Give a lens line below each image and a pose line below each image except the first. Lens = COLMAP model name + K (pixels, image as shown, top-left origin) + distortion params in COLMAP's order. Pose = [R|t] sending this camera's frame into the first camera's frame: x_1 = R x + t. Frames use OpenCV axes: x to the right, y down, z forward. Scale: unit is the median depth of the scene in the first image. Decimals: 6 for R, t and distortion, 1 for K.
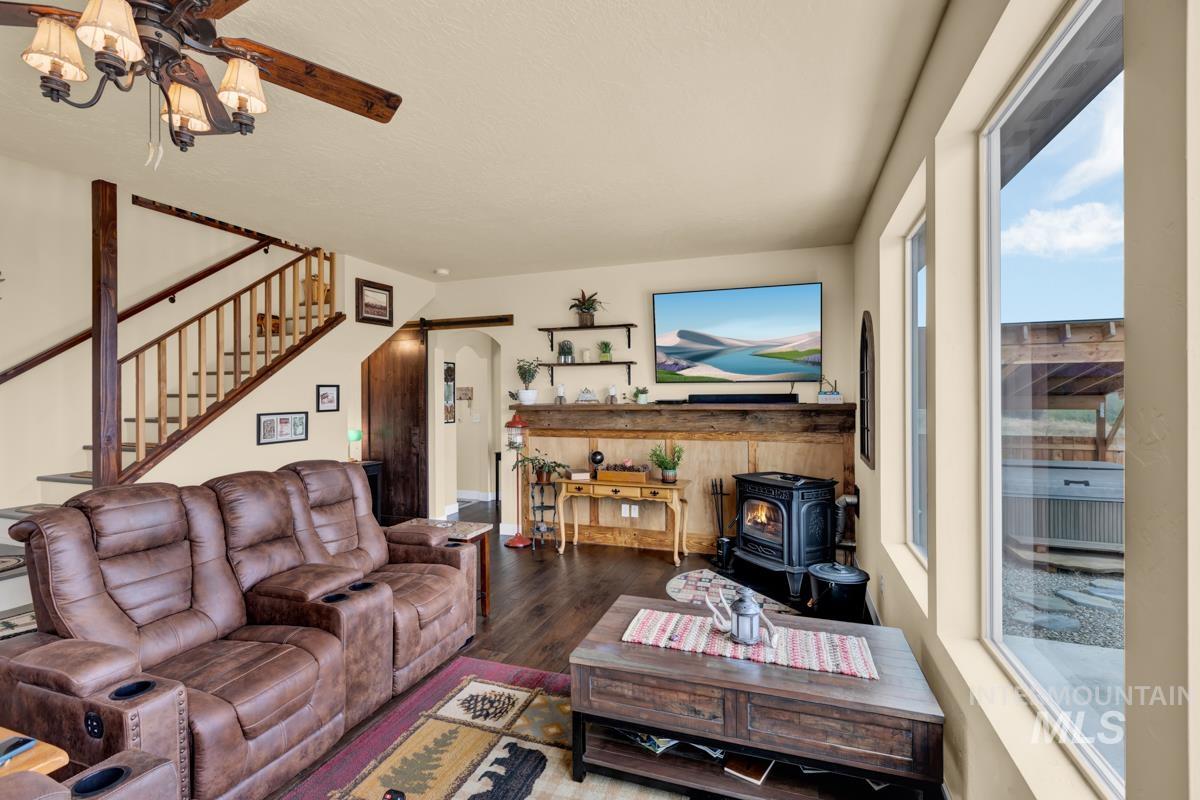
lens RADIAL K [[542.6, 0, 593.9], [0, 542.6, 400.0], [0, 0, 1]] dist [-0.000927, 0.000324]
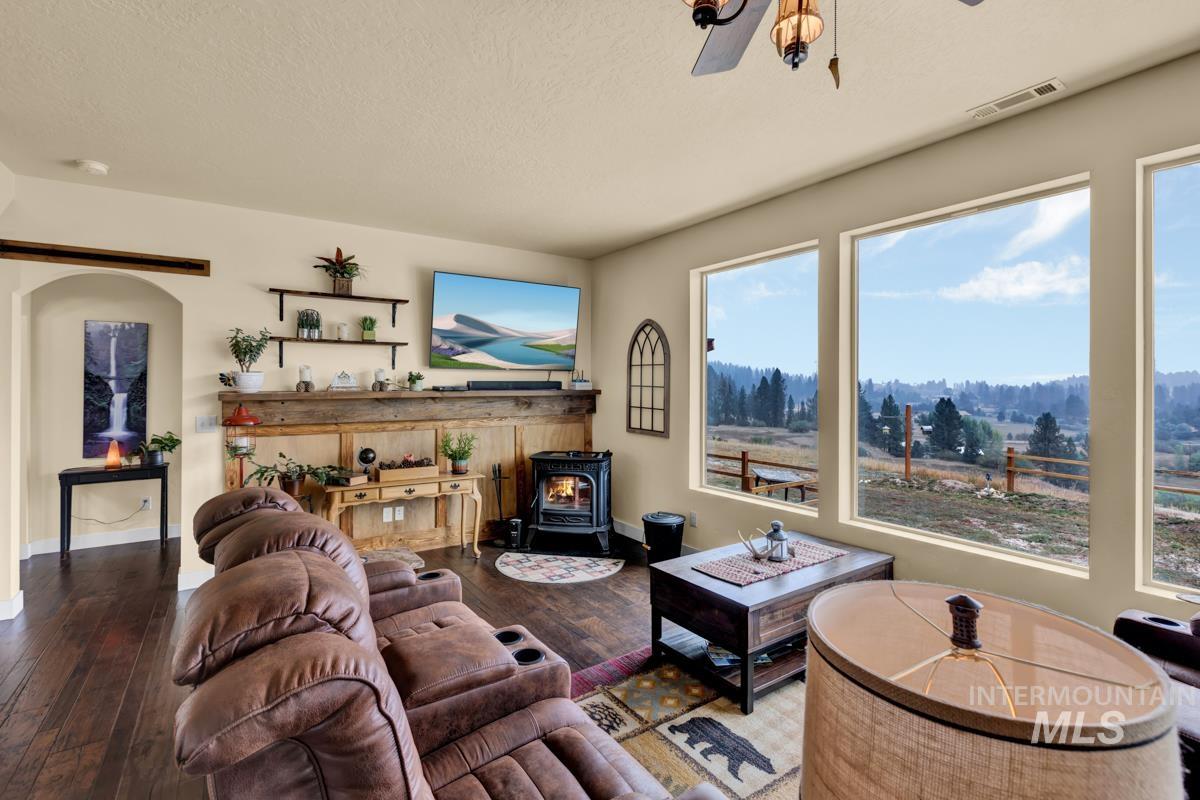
lens RADIAL K [[542.6, 0, 604.9], [0, 542.6, 384.5], [0, 0, 1]] dist [-0.000927, 0.000324]
pose [[0.590085, 0.007043, 0.807310, -0.464811], [-0.000737, 0.999966, -0.008185, 0.003926], [-0.807341, 0.004235, 0.590070, 0.226725]]
